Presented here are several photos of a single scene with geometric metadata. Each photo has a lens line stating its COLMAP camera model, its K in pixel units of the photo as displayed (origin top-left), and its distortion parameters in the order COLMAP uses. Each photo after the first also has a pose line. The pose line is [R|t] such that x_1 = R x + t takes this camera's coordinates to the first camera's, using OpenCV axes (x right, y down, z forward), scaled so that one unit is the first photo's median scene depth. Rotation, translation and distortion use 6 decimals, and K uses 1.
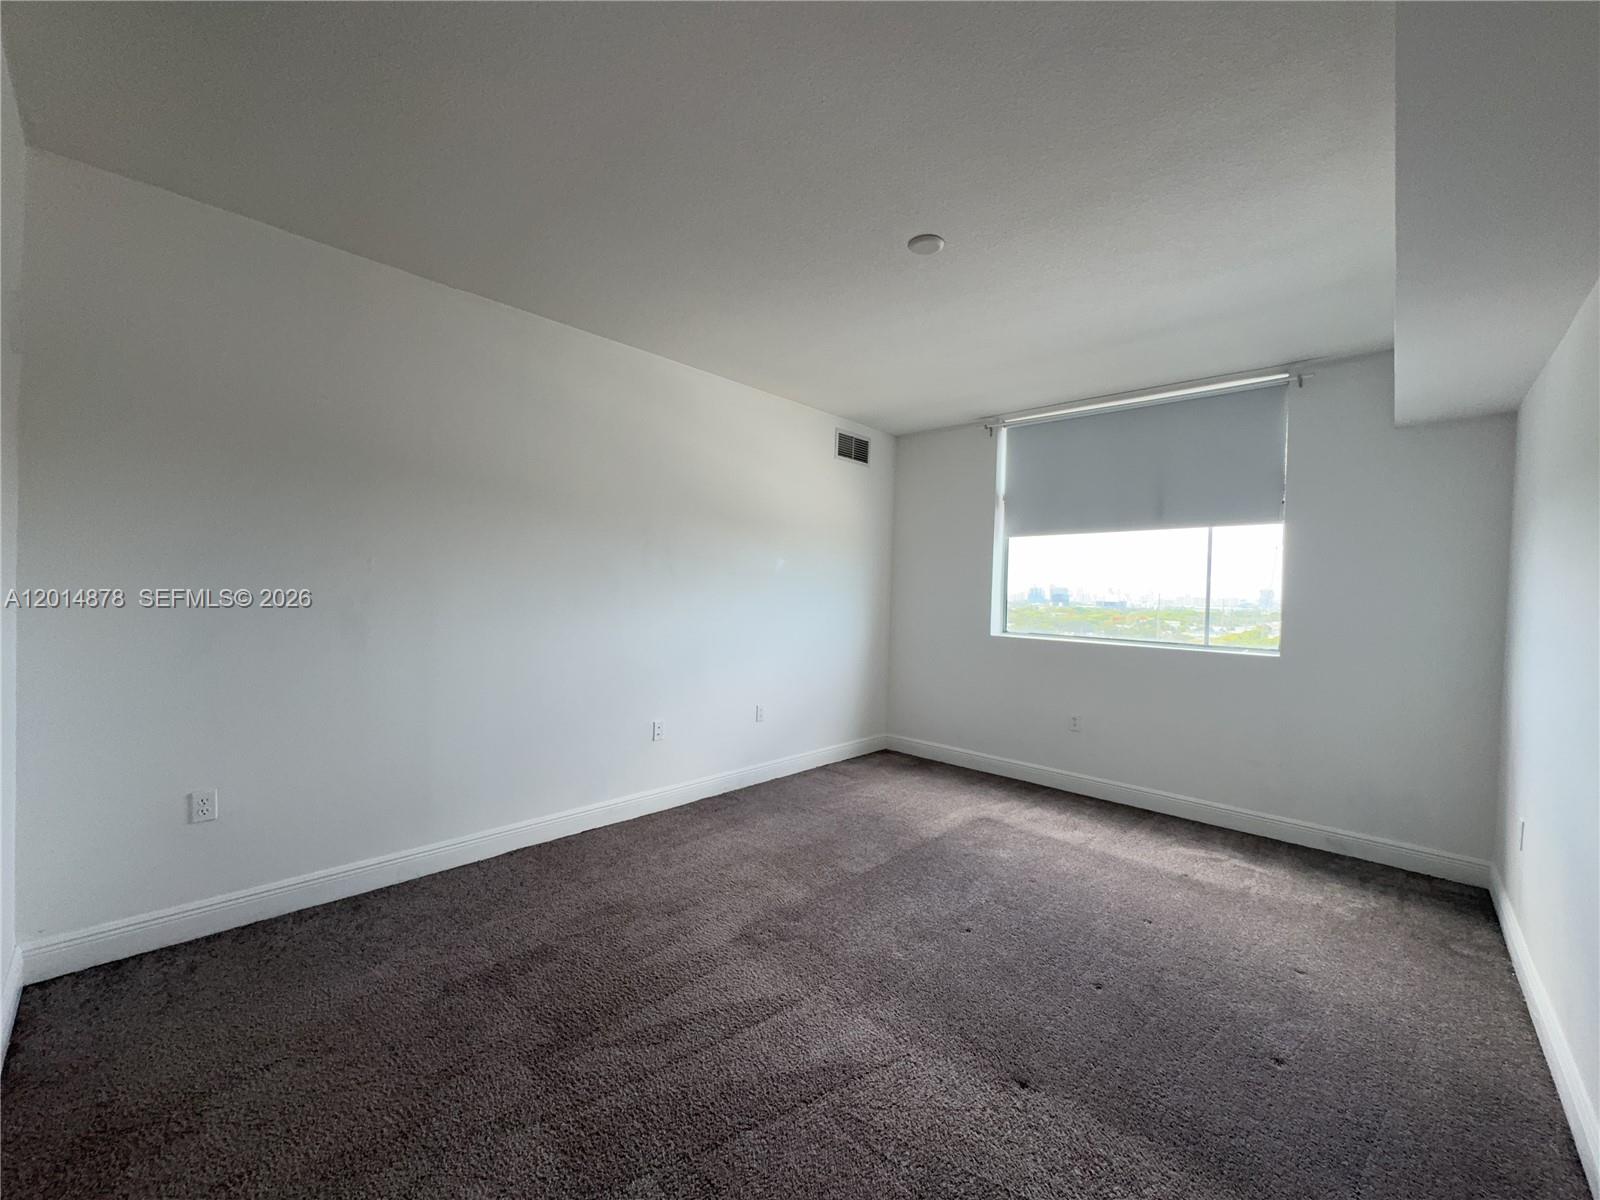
lens RADIAL K [[640.2, 0, 800.0], [0, 640.2, 600.0], [0, 0, 1]] dist [-0.000615, -0.000242]
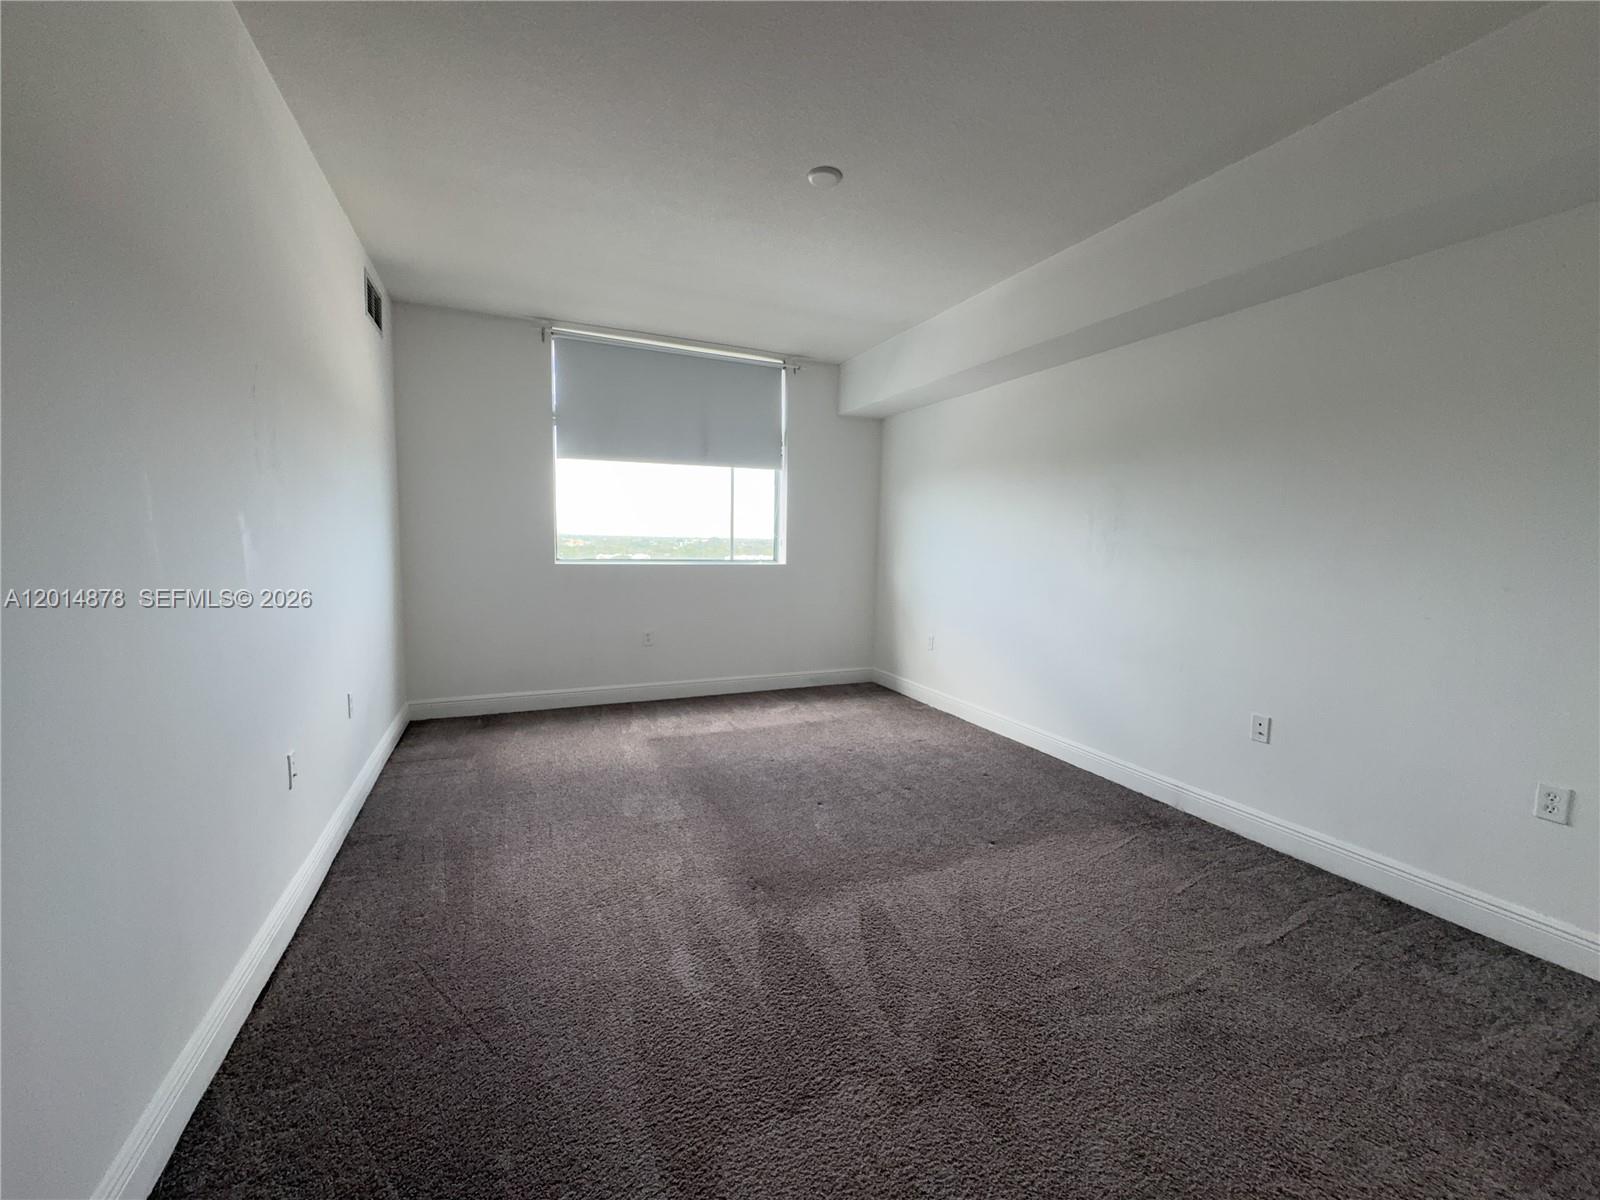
lens RADIAL K [[640.2, 0, 800.0], [0, 640.2, 600.0], [0, 0, 1]] dist [-0.000615, -0.000242]
pose [[0.384404, -0.111718, 0.916380, -0.526292], [0.004328, 0.992858, 0.119226, -0.002941], [-0.923155, -0.041865, 0.382142, 0.387027]]
